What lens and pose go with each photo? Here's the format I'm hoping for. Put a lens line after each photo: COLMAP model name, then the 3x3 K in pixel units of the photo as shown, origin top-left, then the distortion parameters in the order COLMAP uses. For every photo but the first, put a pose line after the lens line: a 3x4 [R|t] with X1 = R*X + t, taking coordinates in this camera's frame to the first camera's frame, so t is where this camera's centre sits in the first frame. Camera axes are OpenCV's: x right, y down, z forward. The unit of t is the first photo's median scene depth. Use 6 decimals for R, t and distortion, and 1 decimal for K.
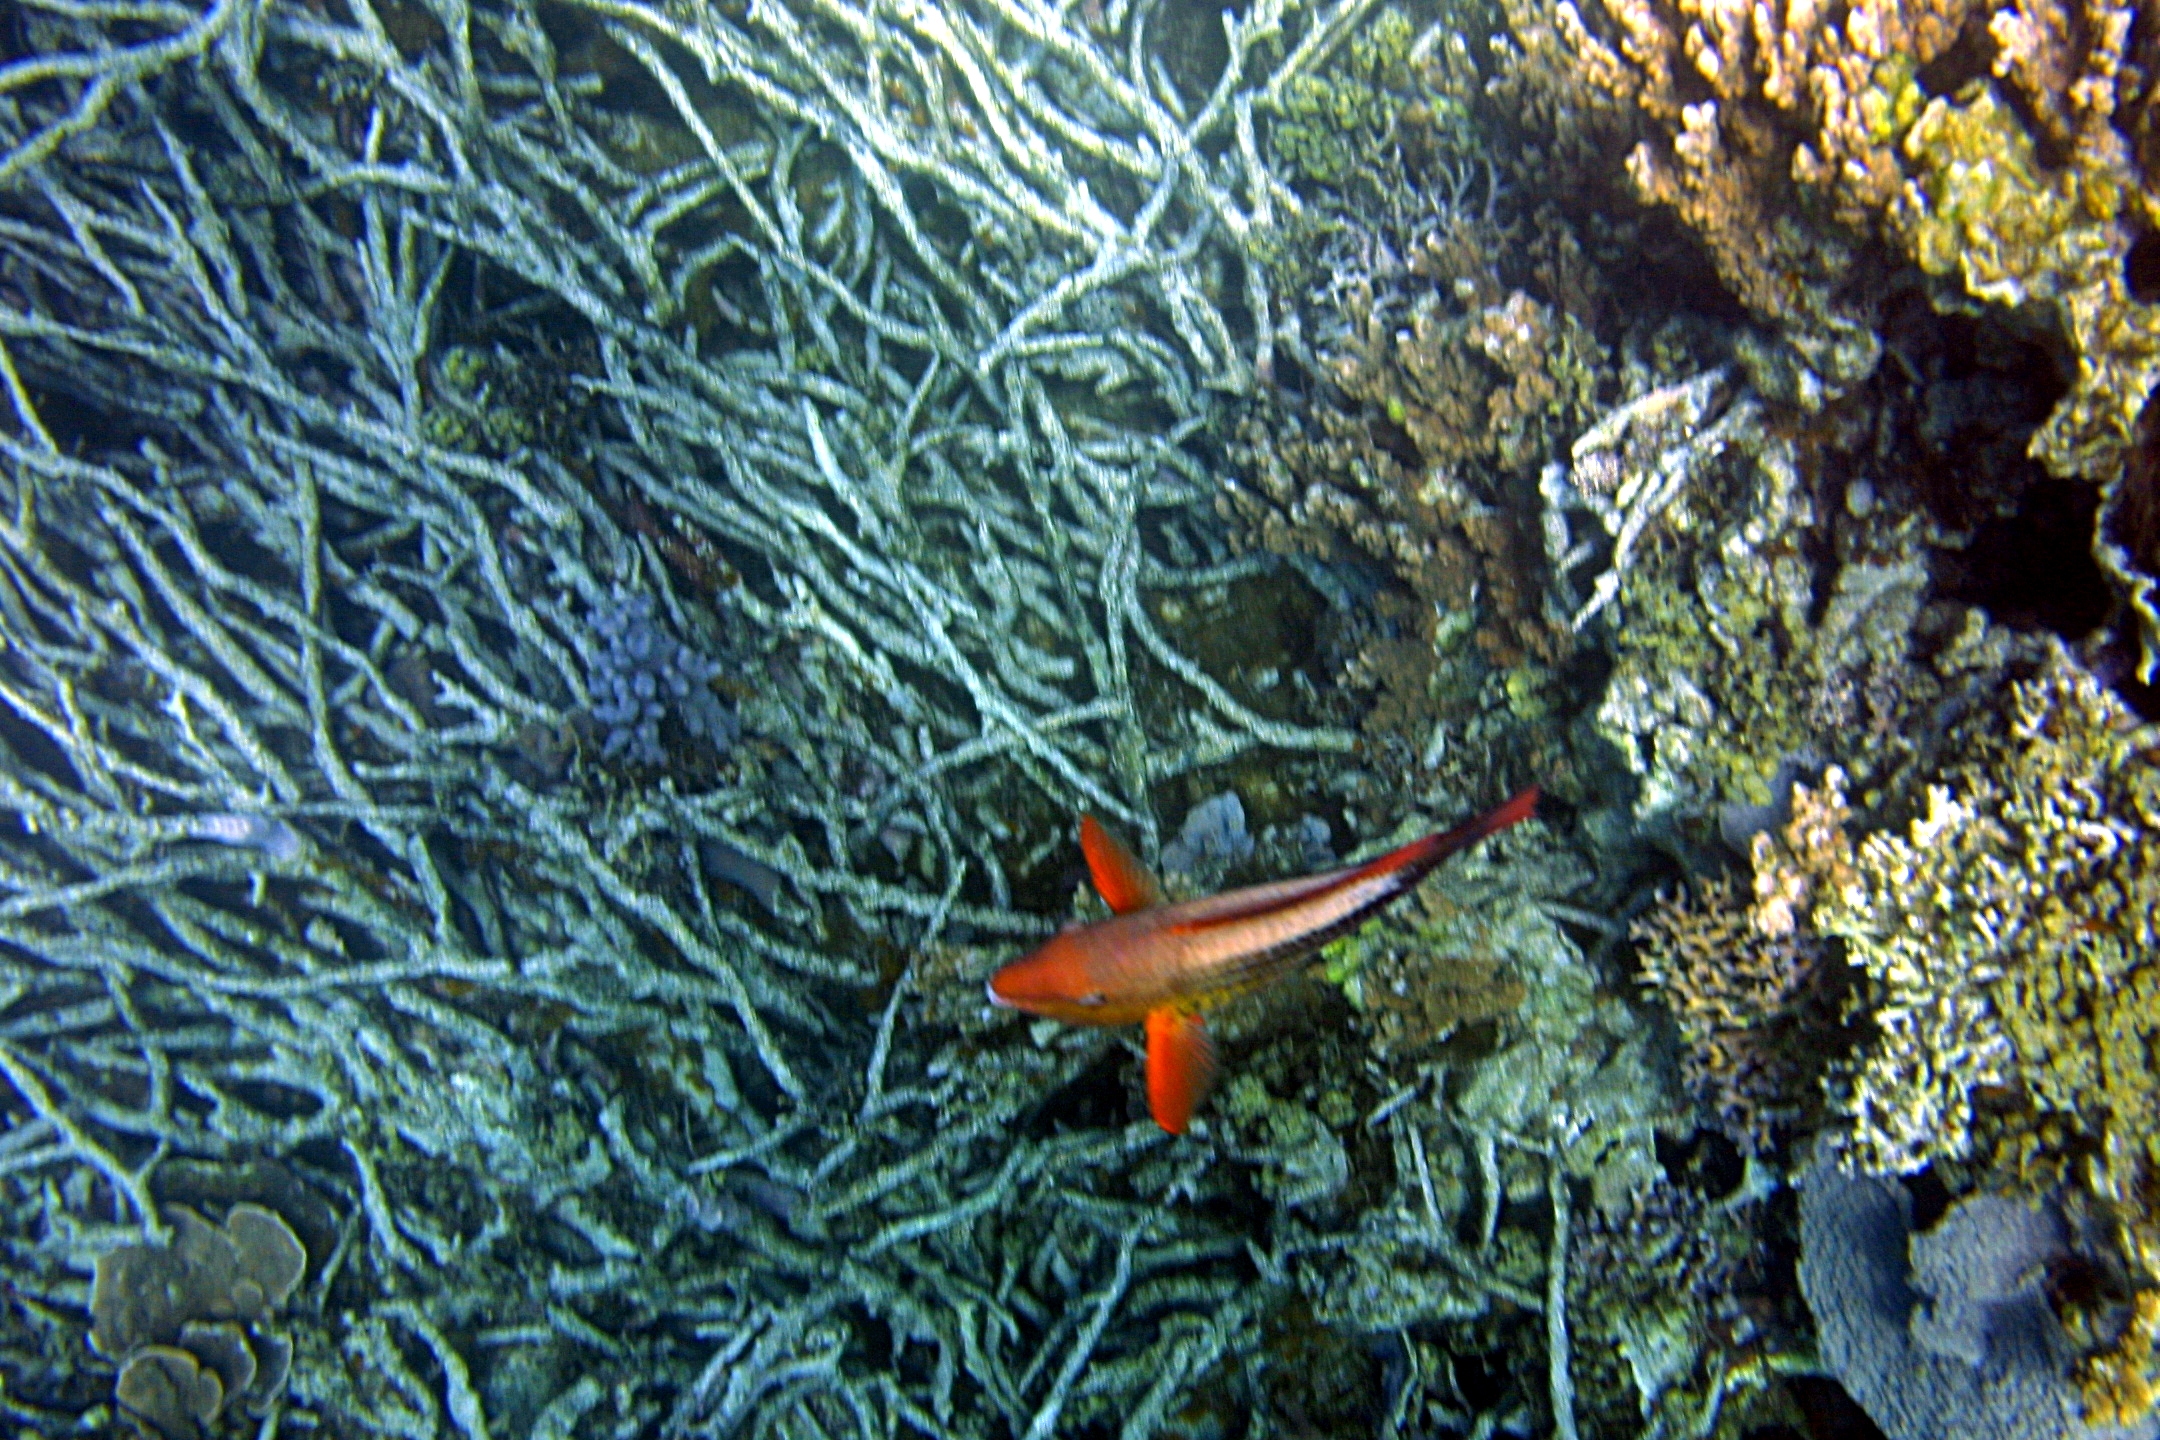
lens RADIAL K [[3562.2, 0, 1107.9], [0, 3562.2, 766.9], [0, 0, 1]] dist [0.053702, 0.366591]
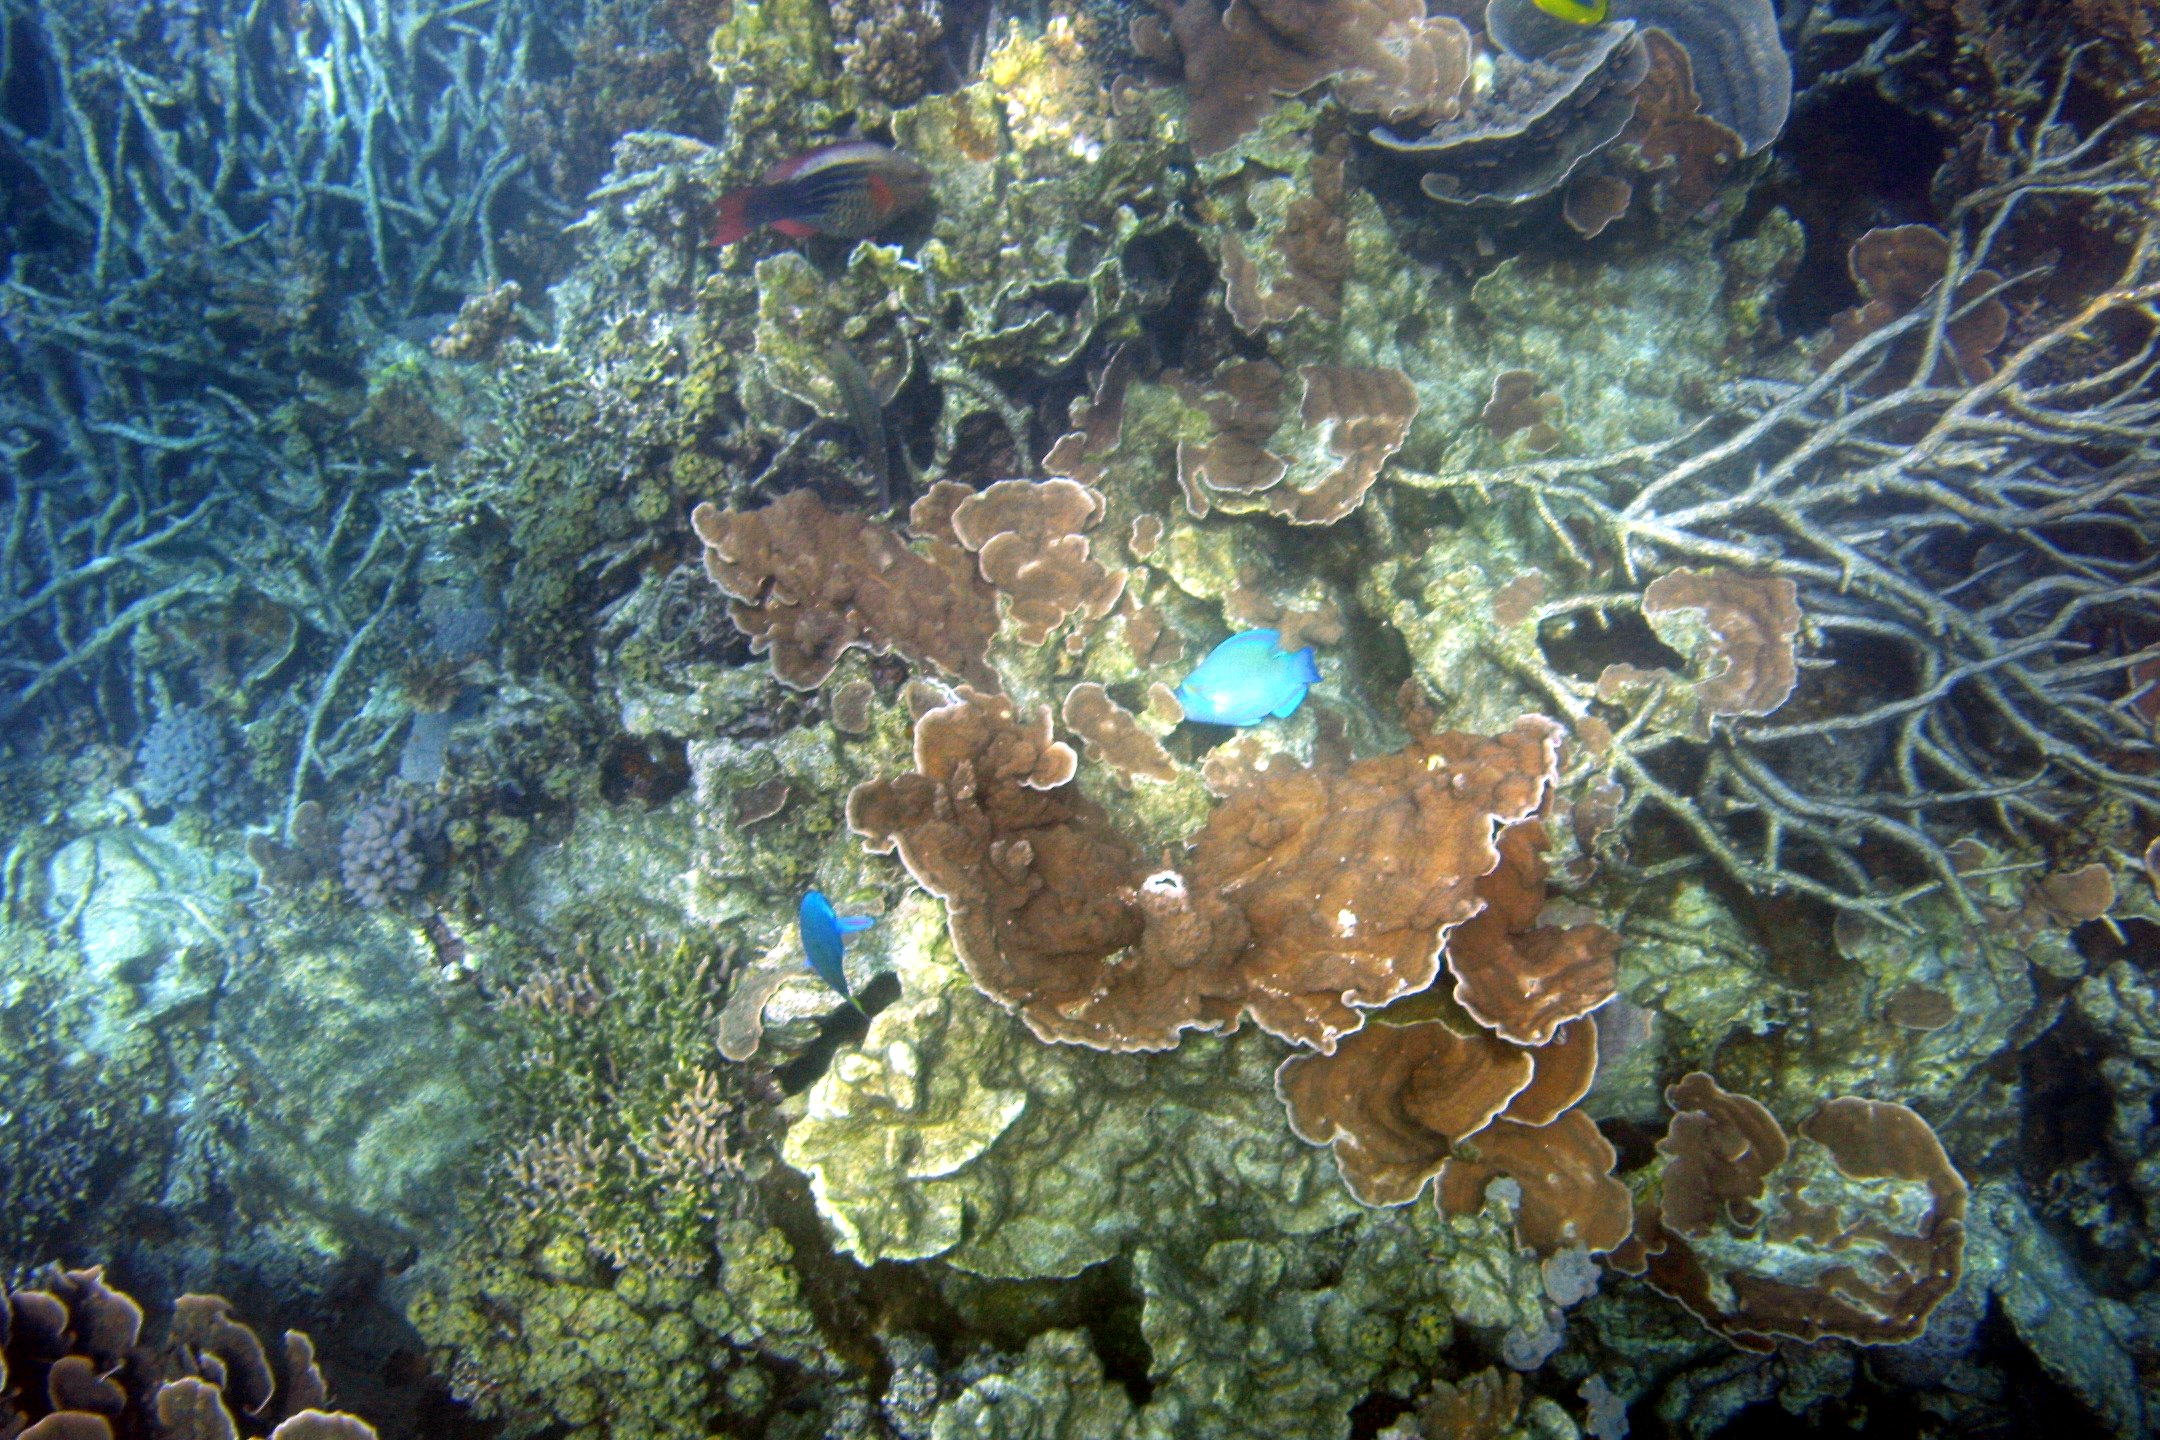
lens RADIAL K [[3562.2, 0, 1107.9], [0, 3562.2, 766.9], [0, 0, 1]] dist [0.053702, 0.366591]
pose [[0.794009, 0.577163, -0.190874, 0.760636], [-0.595480, 0.801605, -0.053224, 0.091922], [0.122287, 0.155922, 0.980171, -0.480568]]
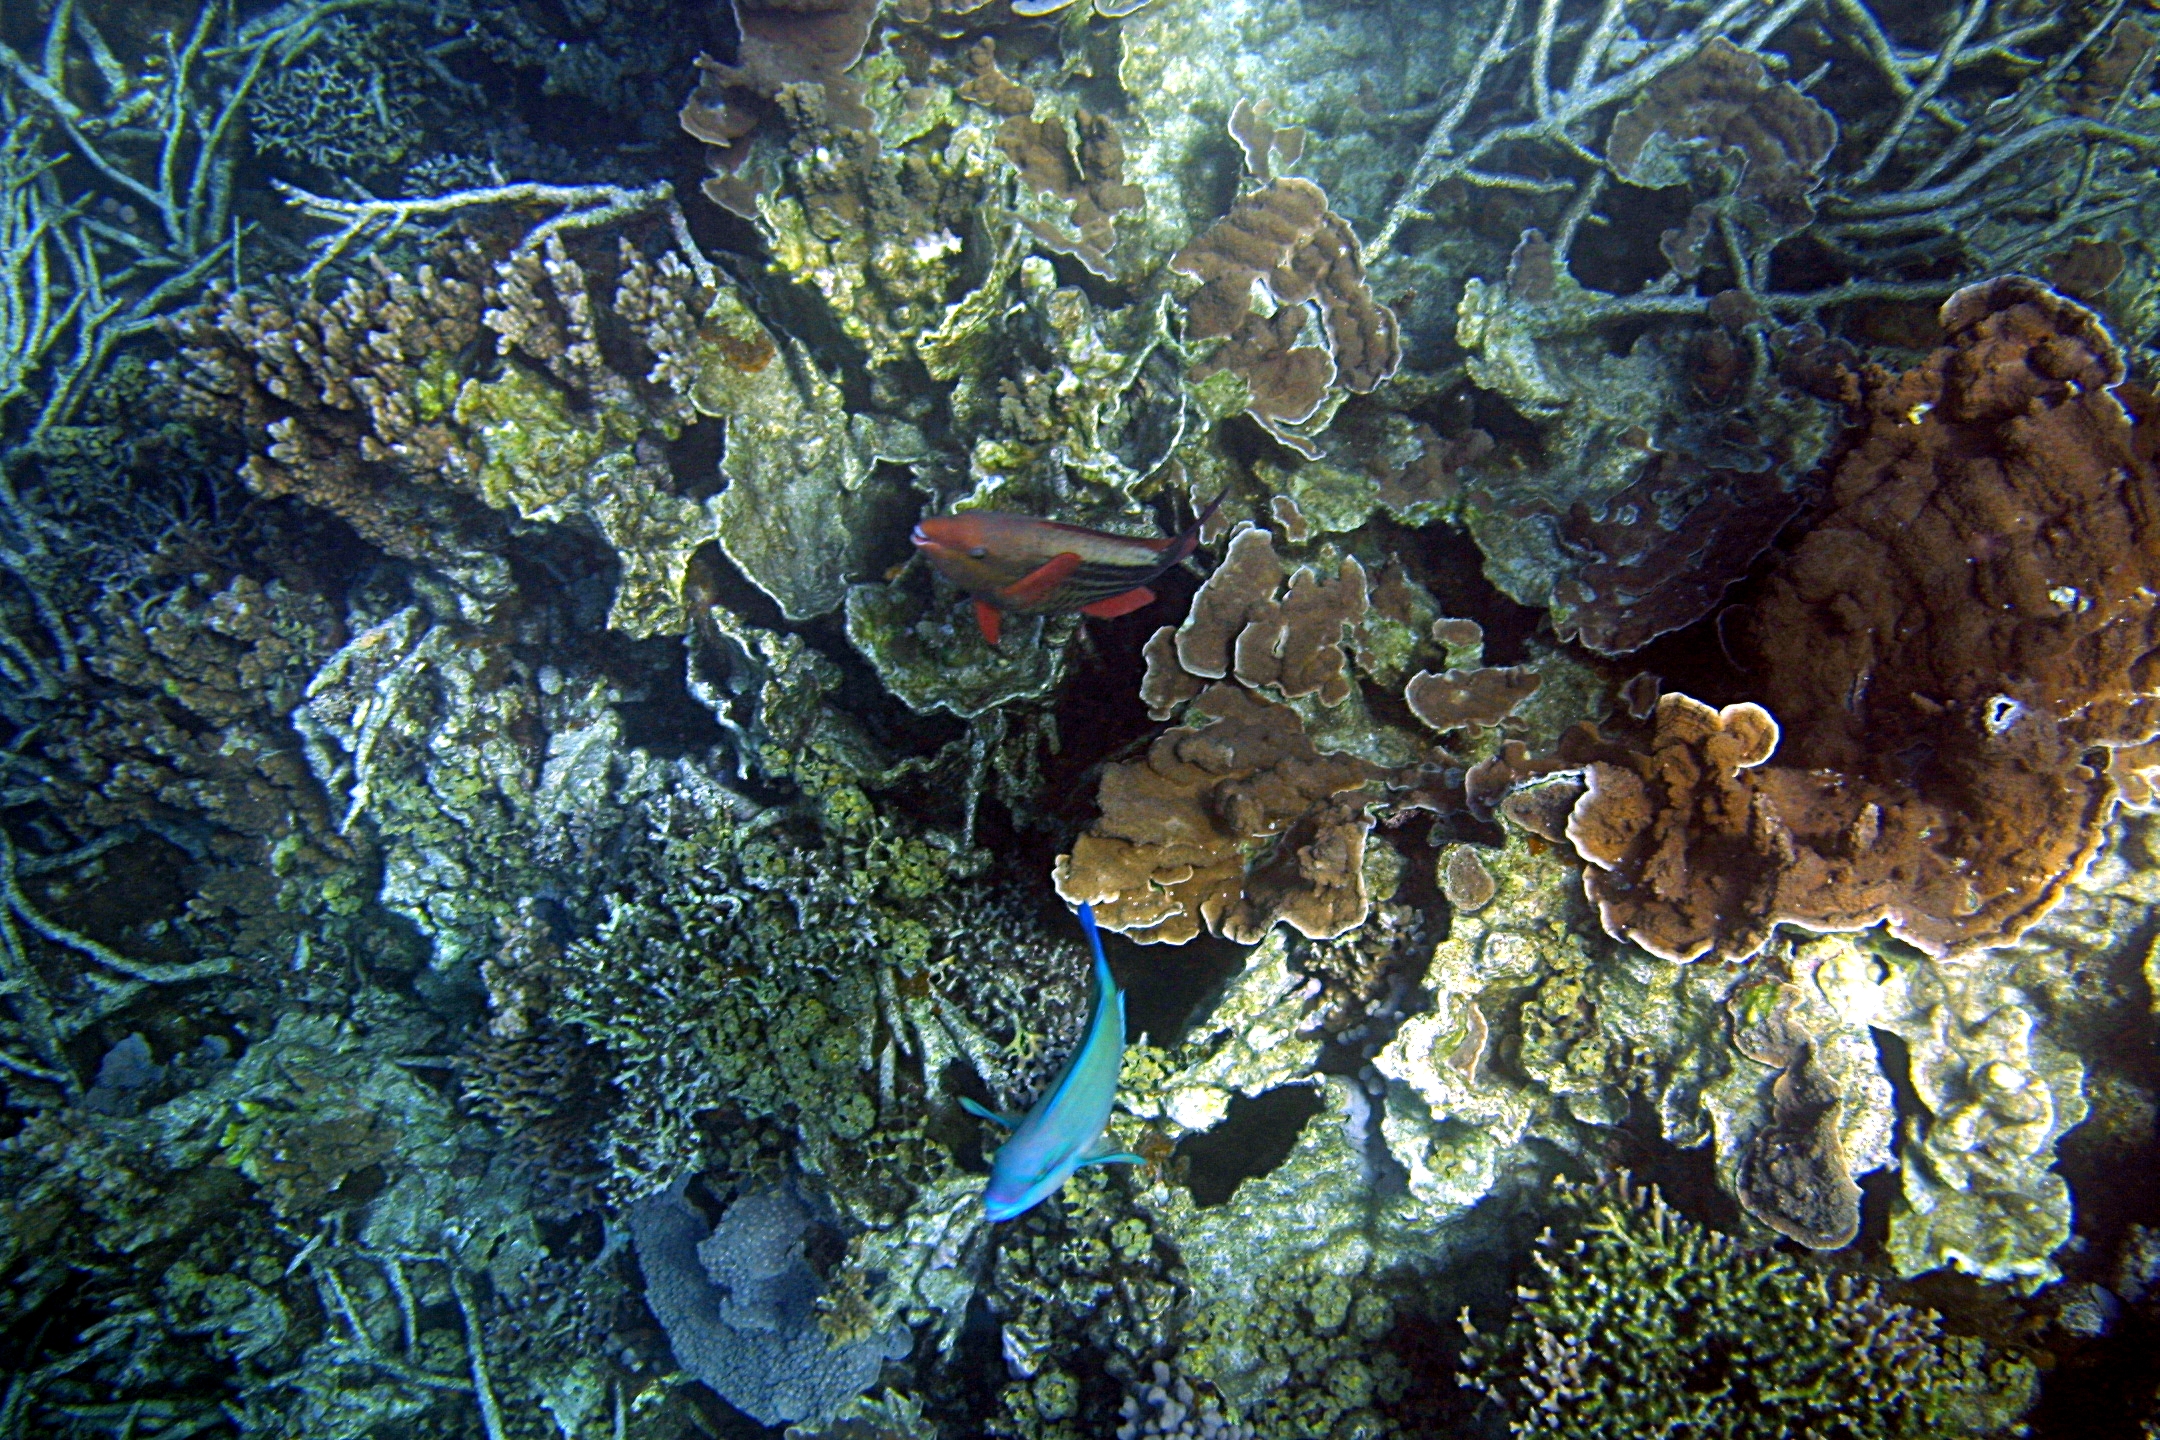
lens RADIAL K [[3562.2, 0, 1107.9], [0, 3562.2, 766.9], [0, 0, 1]] dist [0.053702, 0.366591]
pose [[0.950313, -0.221860, 0.218363, 0.118108], [0.232834, 0.972181, -0.025537, 0.031803], [-0.206623, 0.075111, 0.975533, -0.255586]]
